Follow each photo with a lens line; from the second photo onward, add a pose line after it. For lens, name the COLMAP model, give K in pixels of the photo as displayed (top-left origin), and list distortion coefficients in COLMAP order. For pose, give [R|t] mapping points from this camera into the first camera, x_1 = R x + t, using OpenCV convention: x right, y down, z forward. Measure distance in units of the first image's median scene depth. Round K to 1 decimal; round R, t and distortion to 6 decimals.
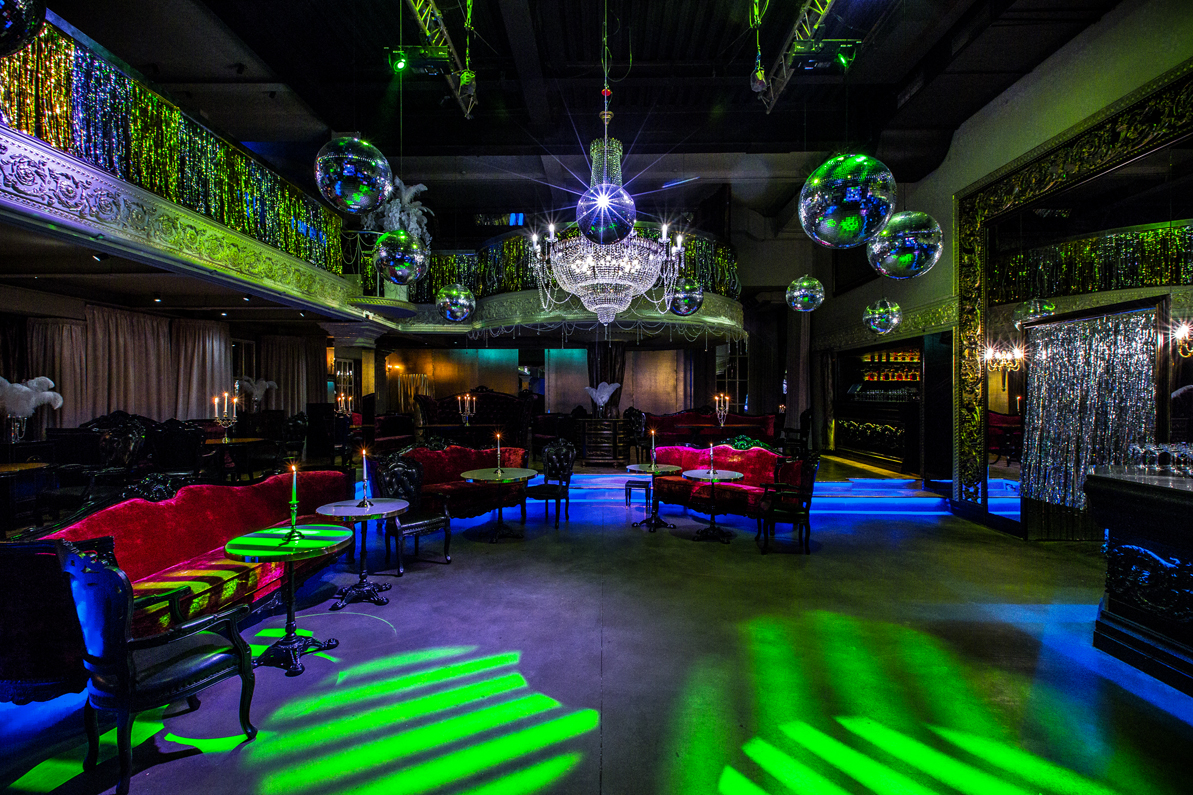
lens RADIAL K [[529.8, 0, 586.8], [0, 529.8, 397.0], [0, 0, 1]] dist [0.000146, -0.000265]
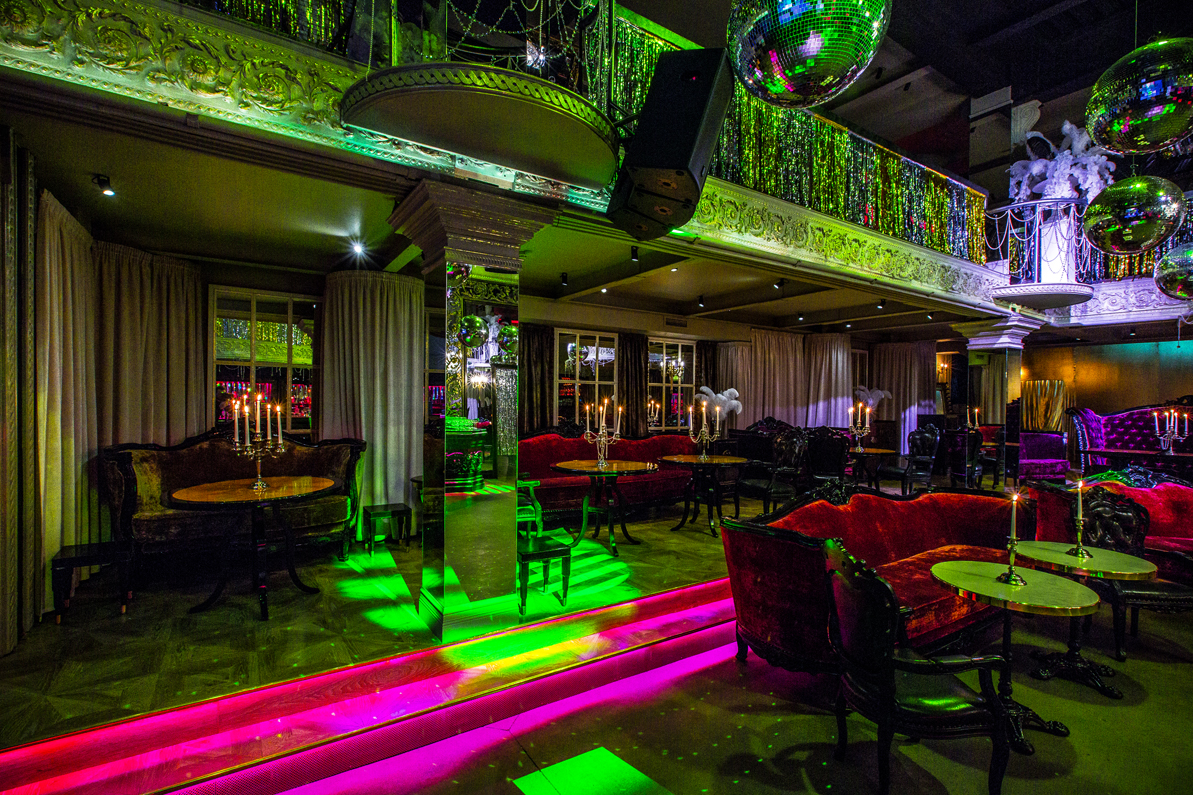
lens RADIAL K [[529.8, 0, 574.7], [0, 529.8, 408.0], [0, 0, 1]] dist [0.000146, -0.000265]
pose [[0.560342, 0.019431, -0.828034, -0.150537], [-0.017013, 0.999784, 0.011949, -0.000351], [0.828087, 0.007392, 0.560551, -0.015109]]
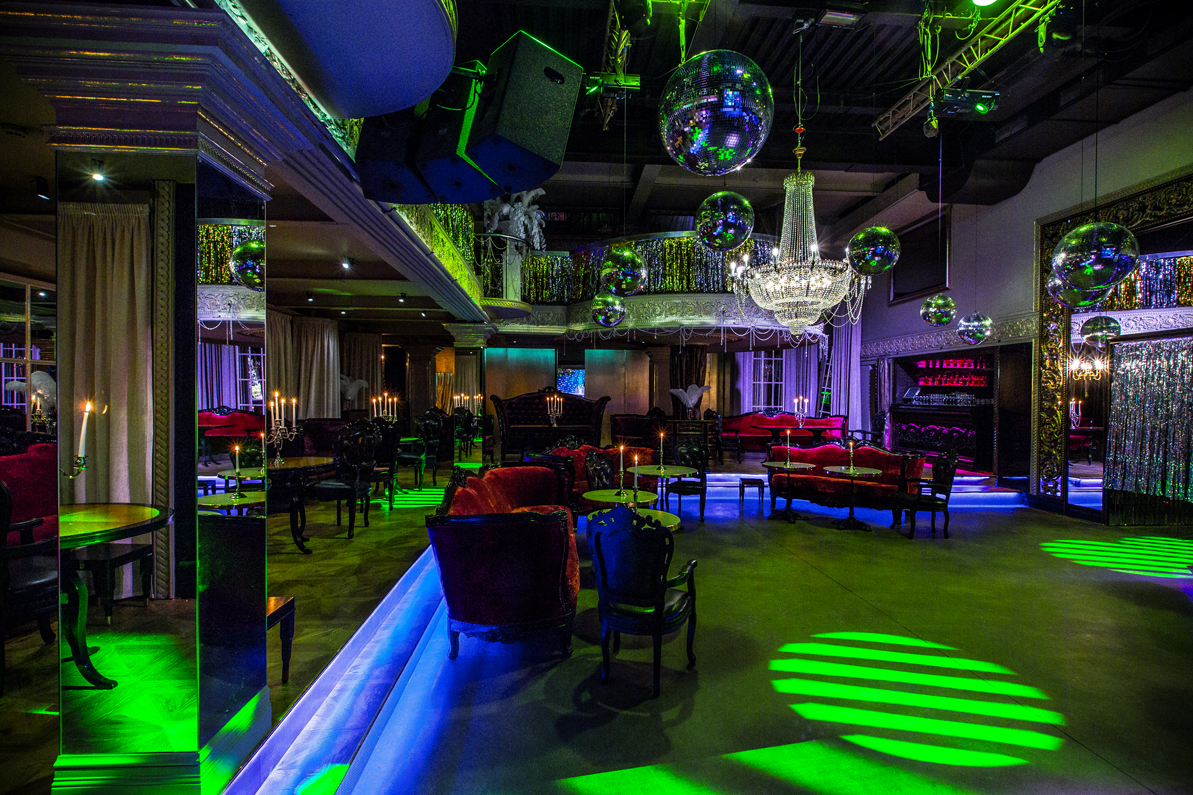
lens RADIAL K [[571.4, 0, 589.1], [0, 571.4, 401.5], [0, 0, 1]] dist [-0.014914, 0.002673]
pose [[0.996339, 0.008071, 0.085106, -0.367044], [-0.008618, 0.999944, 0.006061, -0.000155], [-0.085052, -0.006772, 0.996353, -0.121049]]
